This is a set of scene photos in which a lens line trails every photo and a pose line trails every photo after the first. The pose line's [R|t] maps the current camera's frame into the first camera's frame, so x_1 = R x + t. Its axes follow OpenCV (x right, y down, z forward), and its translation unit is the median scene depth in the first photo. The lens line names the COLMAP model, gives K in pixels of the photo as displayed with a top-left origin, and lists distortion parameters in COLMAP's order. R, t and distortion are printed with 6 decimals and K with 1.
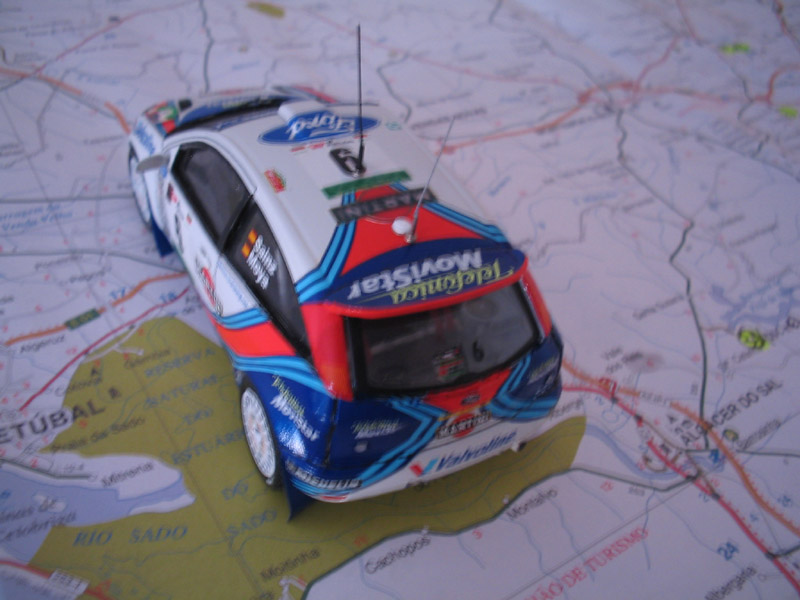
lens RADIAL K [[762.9, 0, 400.0], [0, 762.9, 300.0], [0, 0, 1]] dist [0.004556, 0.003131]
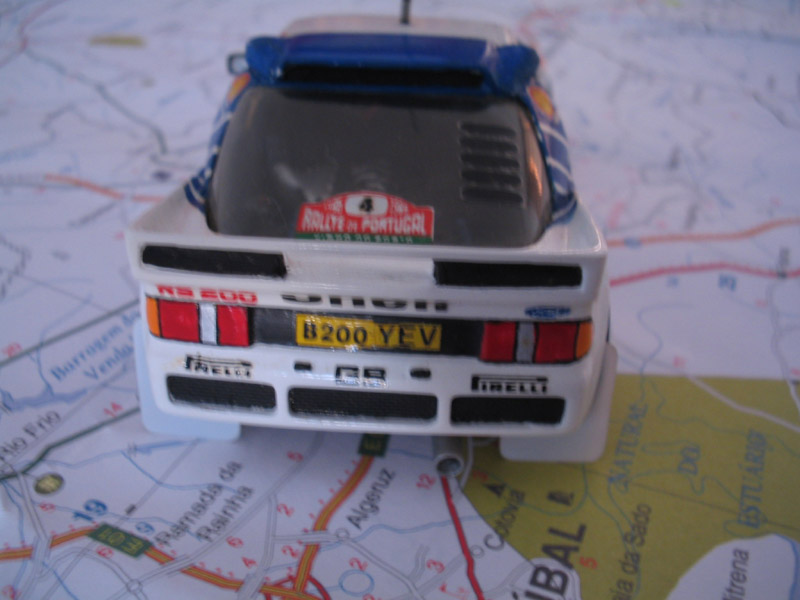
lens RADIAL K [[749.2, 0, 400.0], [0, 749.2, 300.0], [0, 0, 1]] dist [-0.016697, -0.017573]
pose [[0.802962, -0.356832, 0.477413, -0.690387], [0.415019, 0.909632, -0.018136, -0.053014], [-0.427799, 0.212697, 0.878492, 0.532434]]
